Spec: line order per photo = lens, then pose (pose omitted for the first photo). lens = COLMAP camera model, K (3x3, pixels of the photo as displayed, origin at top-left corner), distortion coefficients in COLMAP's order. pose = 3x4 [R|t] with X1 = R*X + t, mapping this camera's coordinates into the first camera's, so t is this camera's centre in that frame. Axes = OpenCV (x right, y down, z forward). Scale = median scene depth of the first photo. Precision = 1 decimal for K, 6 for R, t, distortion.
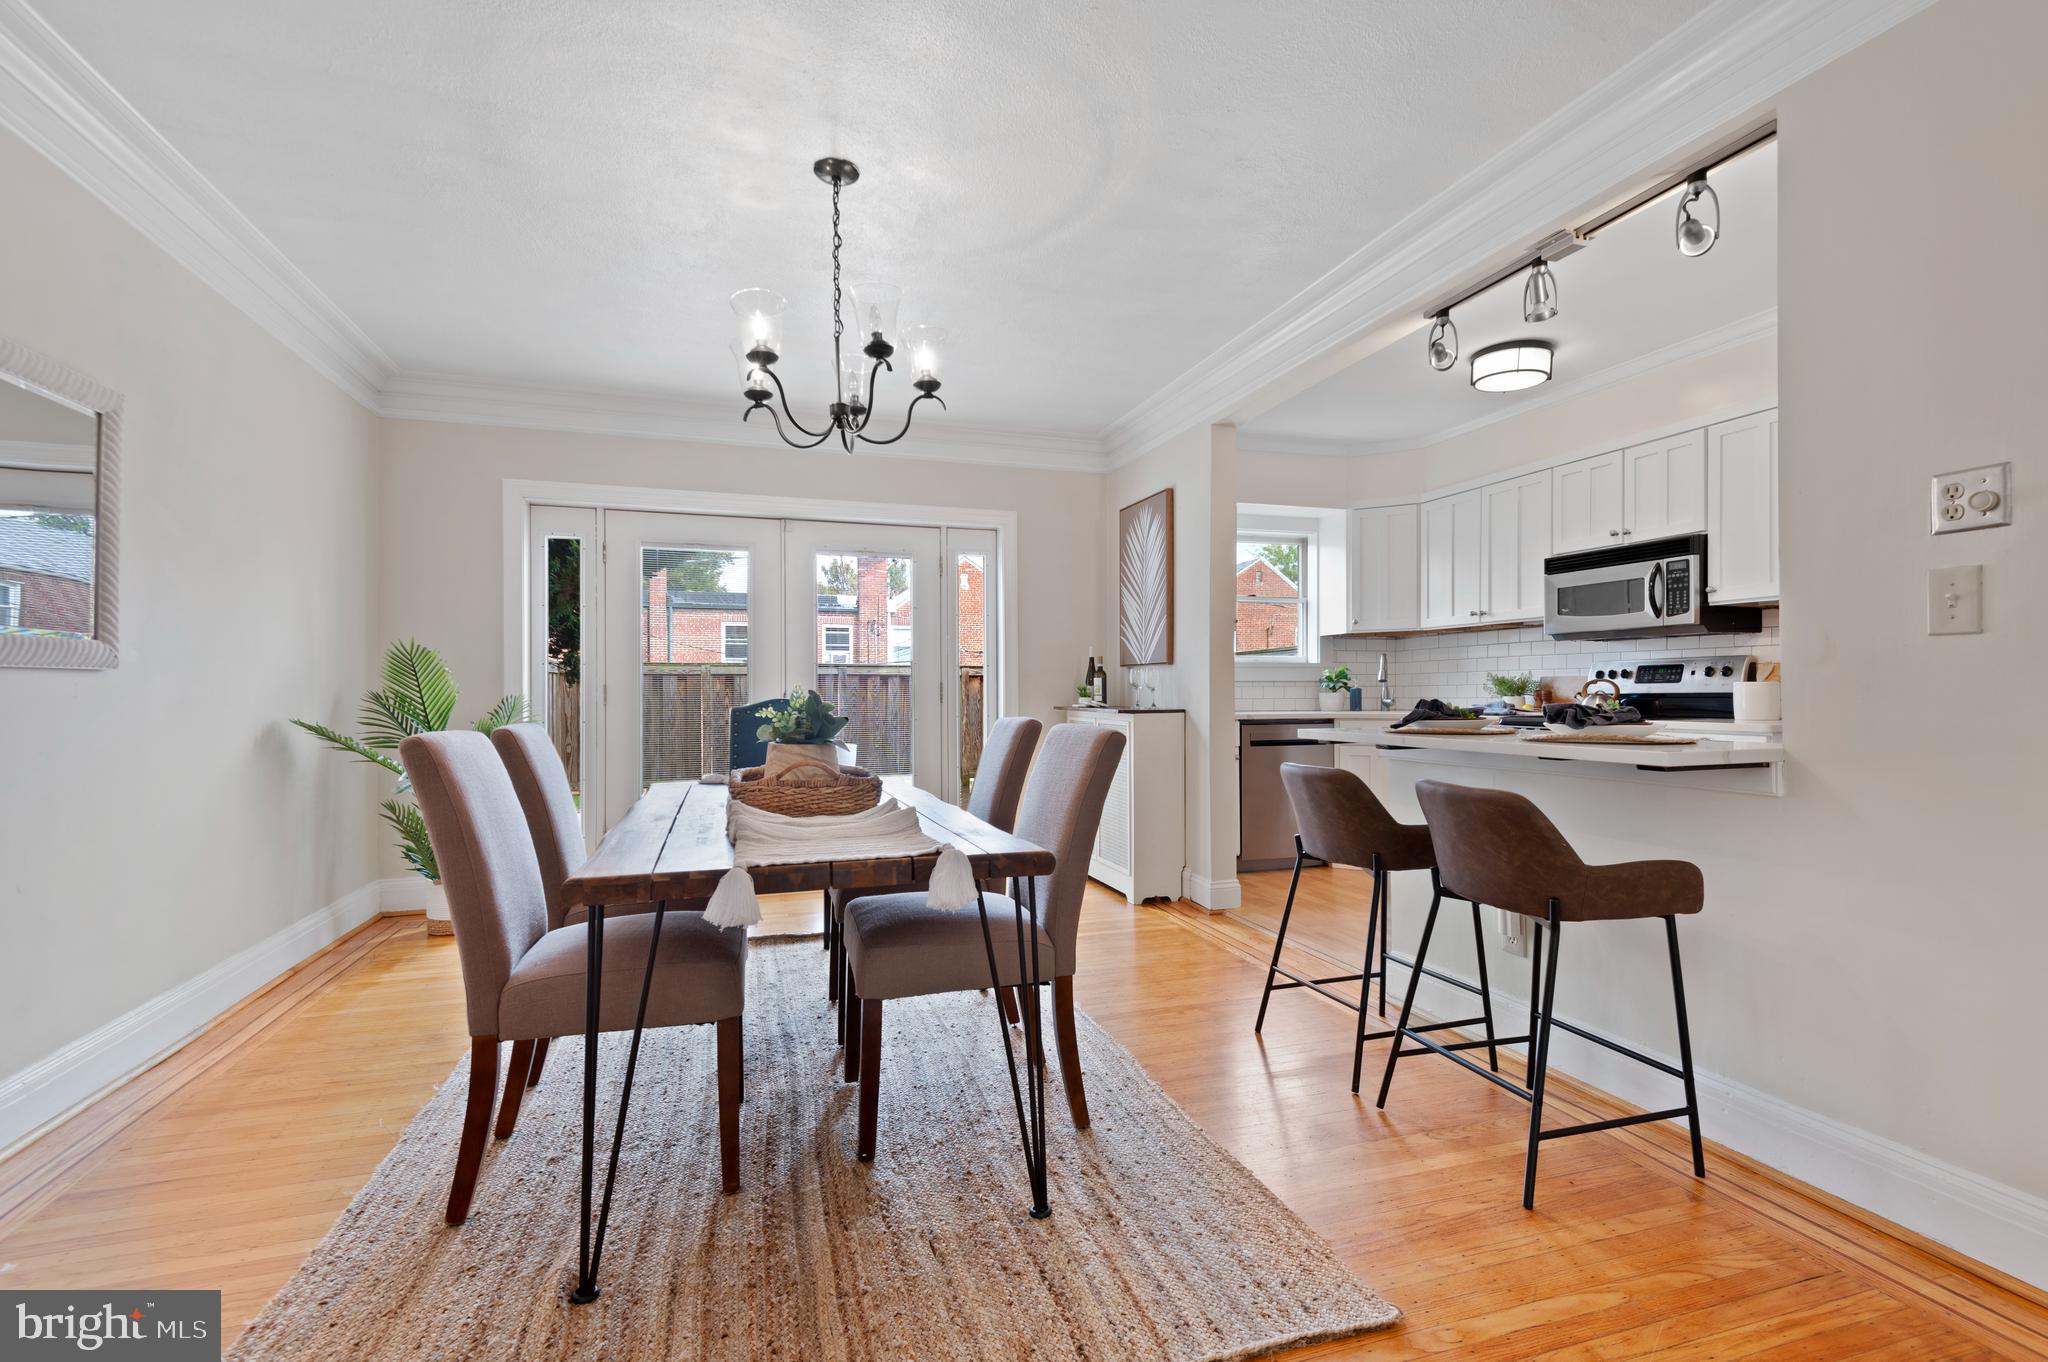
lens RADIAL K [[921.0, 0, 1027.8], [0, 921.0, 693.3], [0, 0, 1]] dist [0.037326, -0.027377]
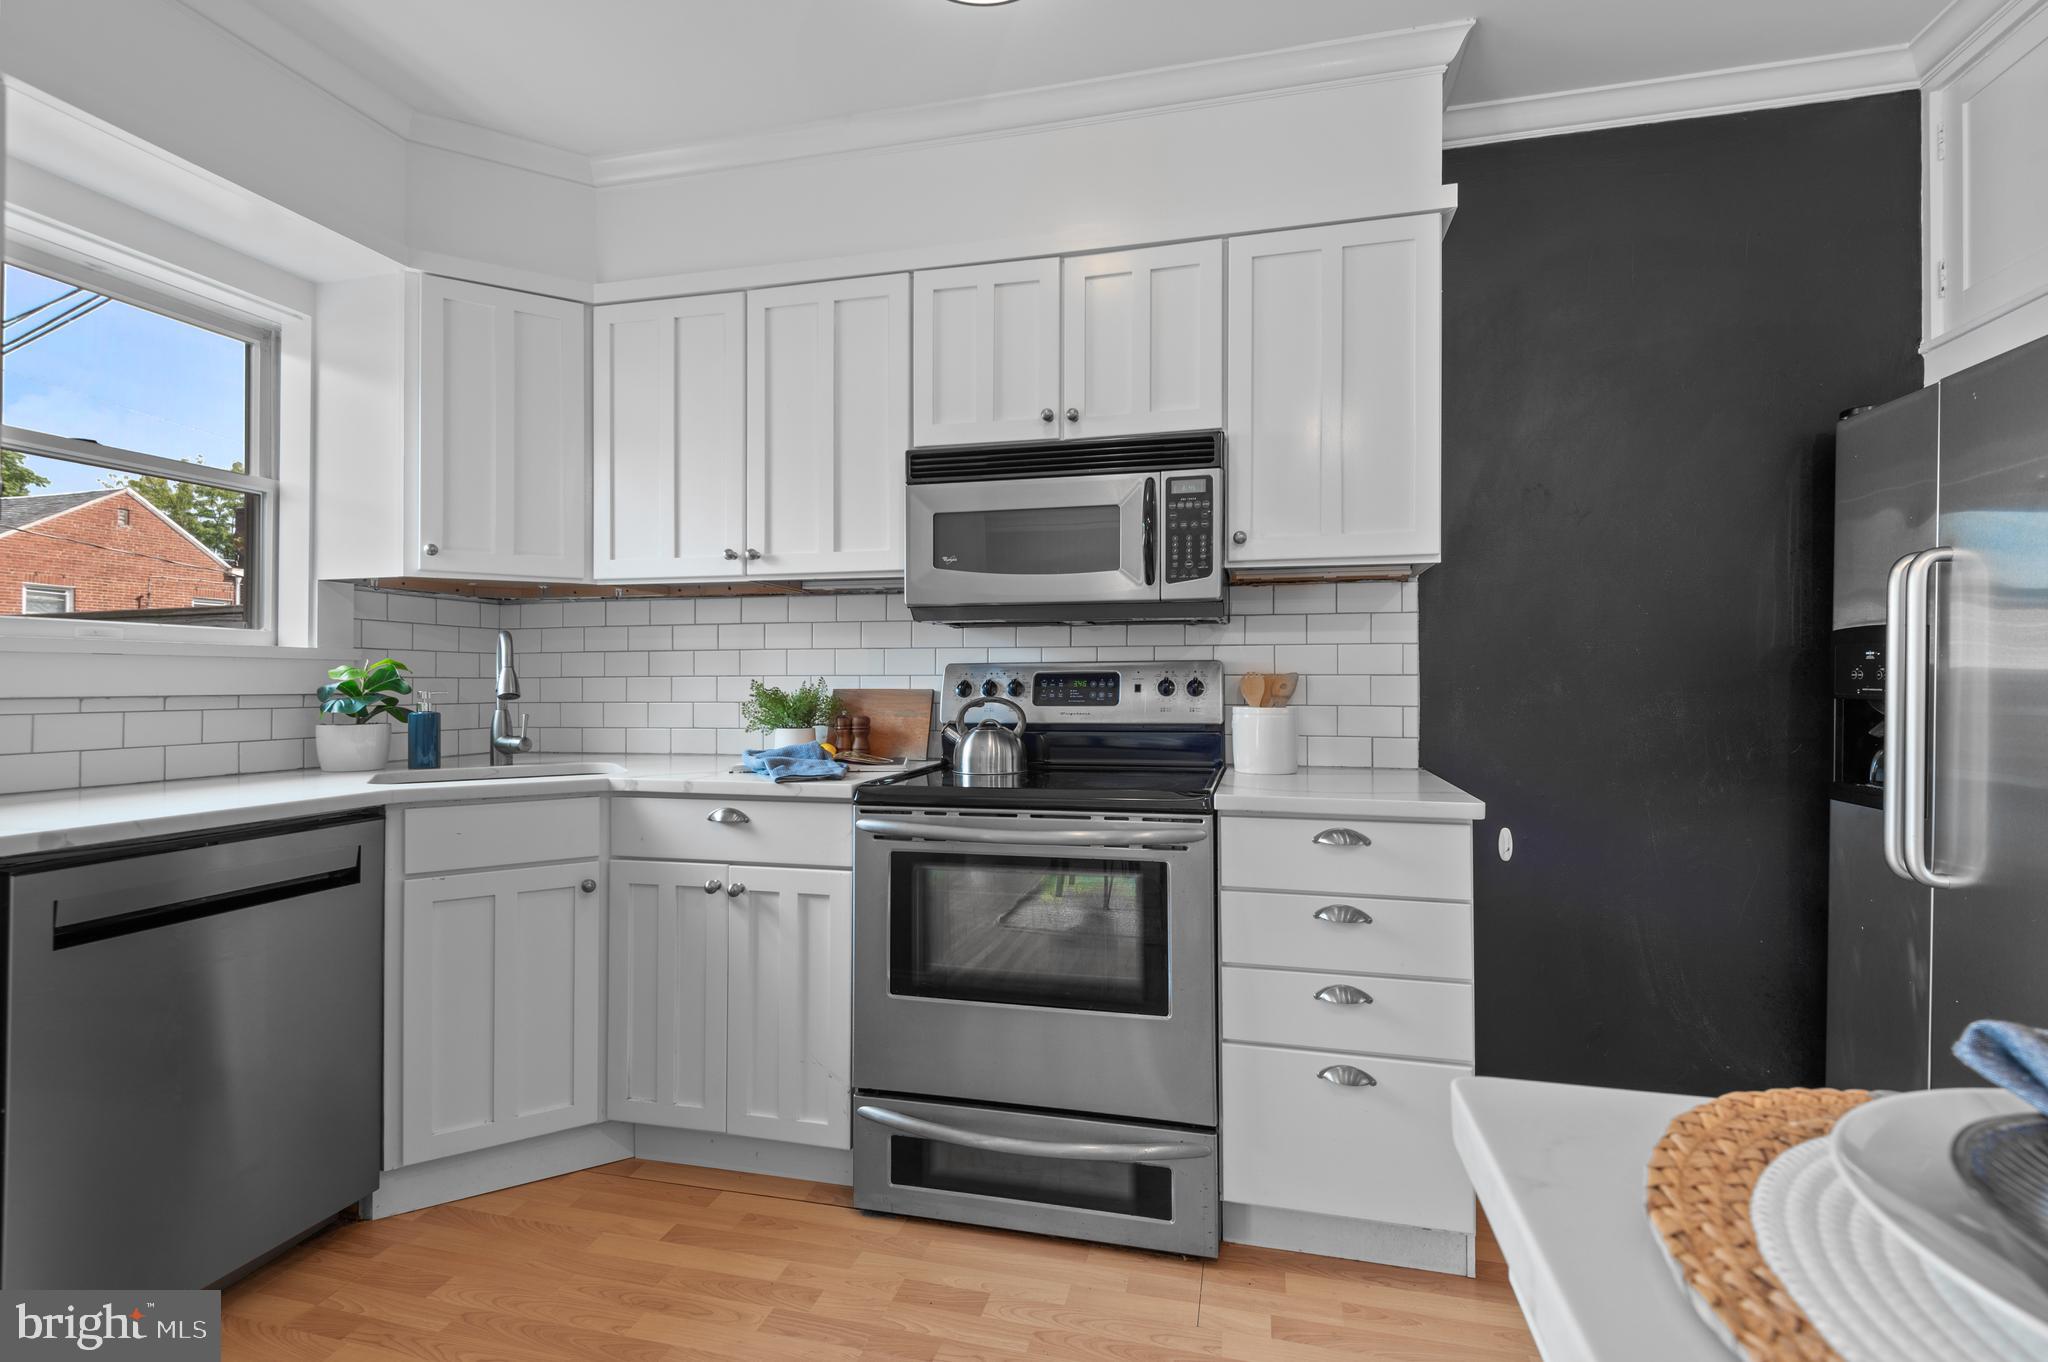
lens RADIAL K [[919.3, 0, 1027.3], [0, 919.3, 676.9], [0, 0, 1]] dist [0.033633, -0.021384]
pose [[0.526822, 0.009244, 0.849926, 0.181407], [0.000718, 0.999936, -0.011320, -0.020782], [-0.849976, 0.006574, 0.526781, 0.698092]]
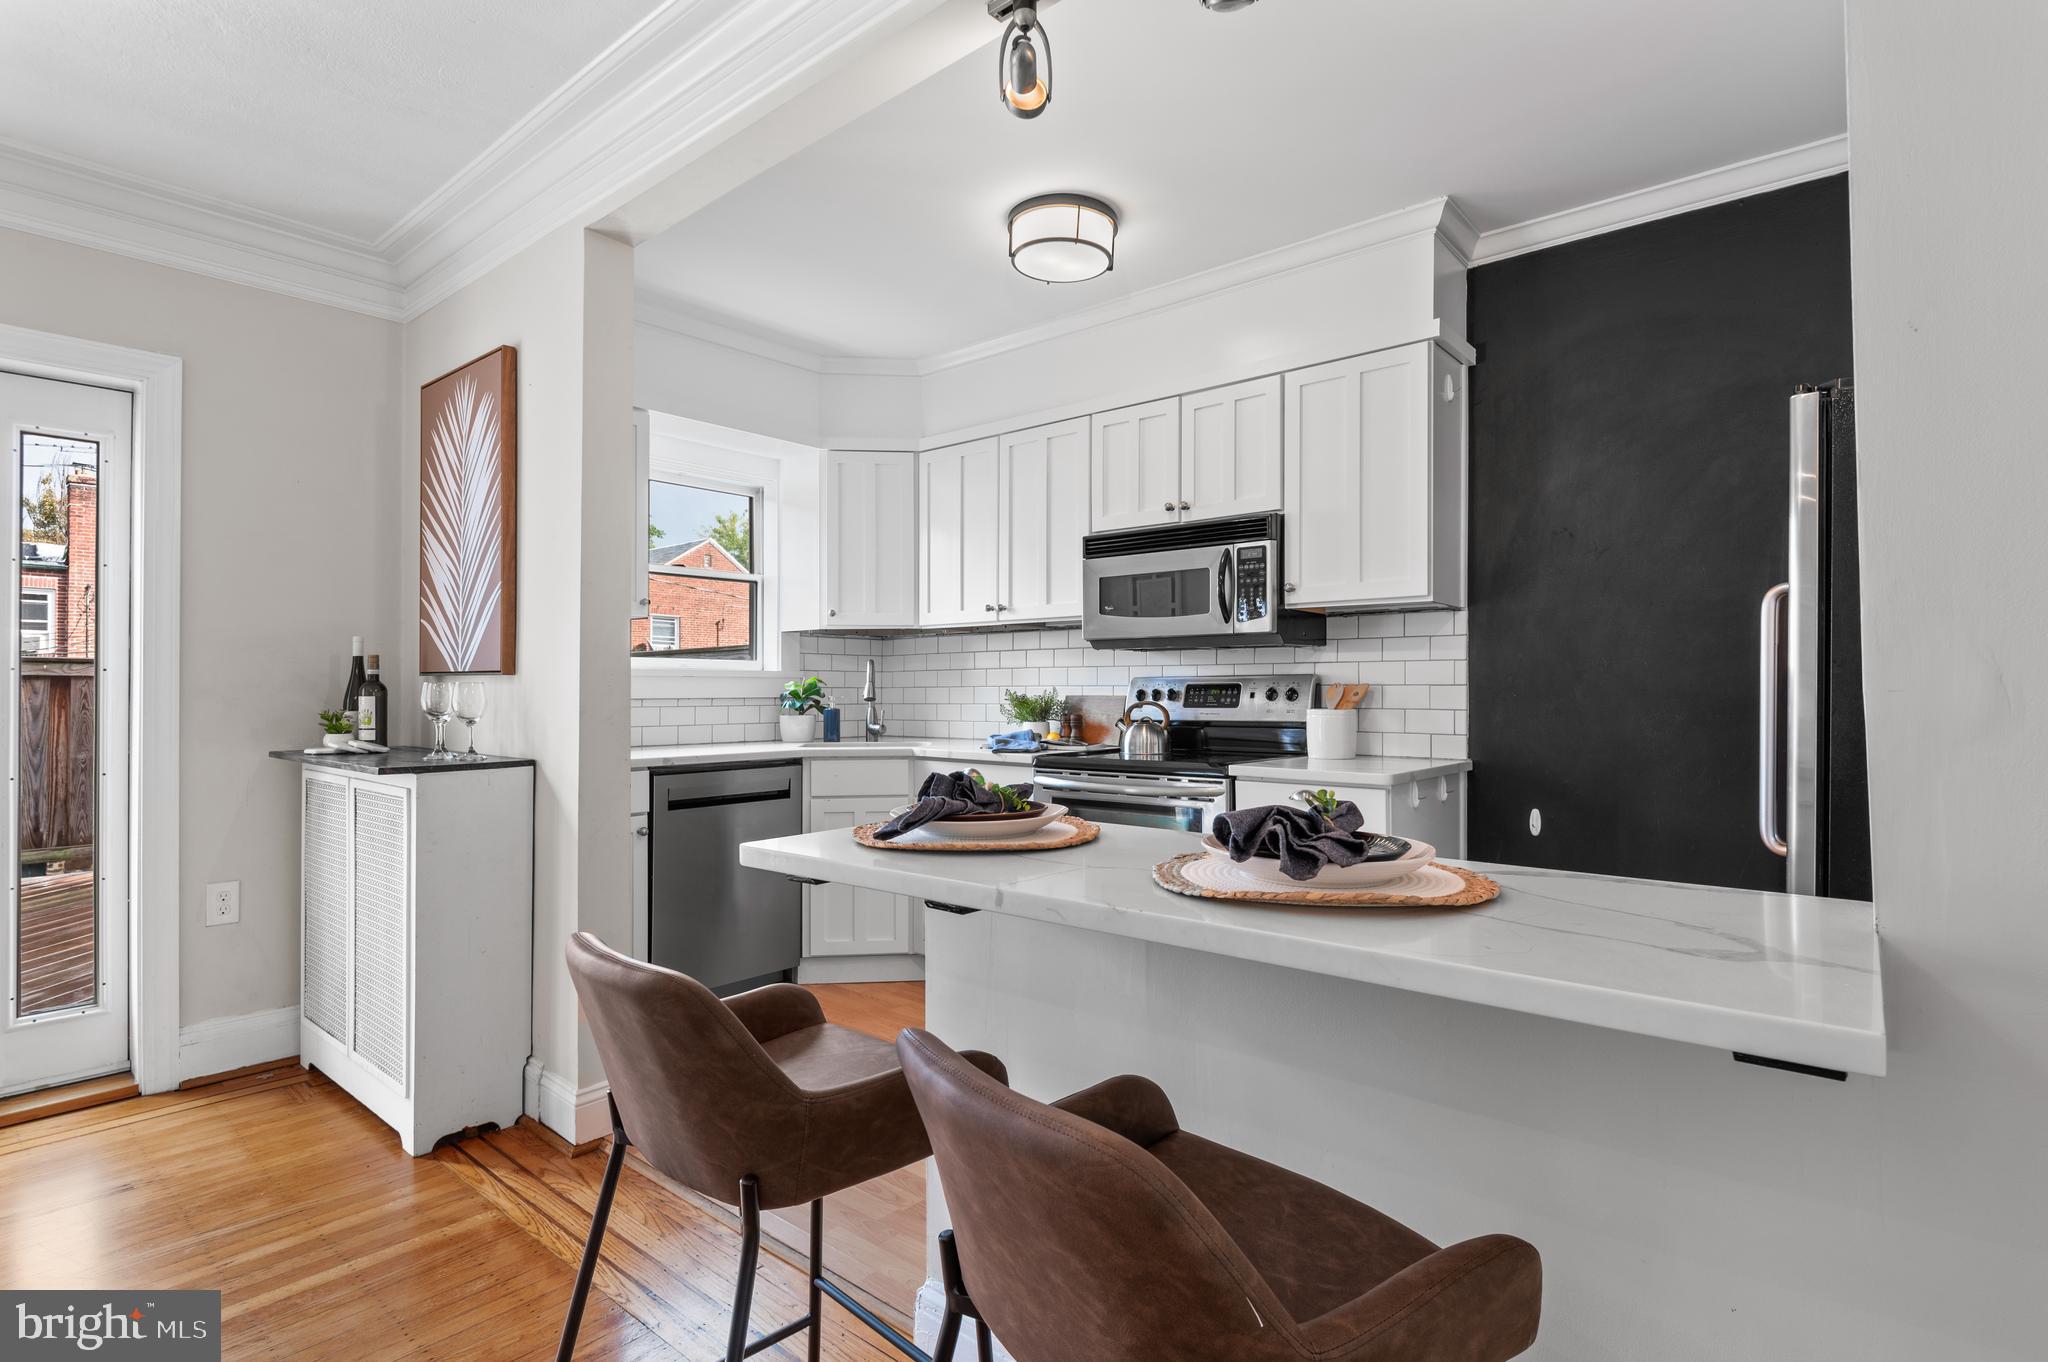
lens RADIAL K [[996.5, 0, 1032.9], [0, 996.5, 684.1], [0, 0, 1]] dist [0.018975, -0.000059]
pose [[0.848413, 0.005761, 0.529303, 0.108896], [-0.000696, 0.999952, -0.009768, -0.021153], [-0.529334, 0.007918, 0.848376, 0.359613]]
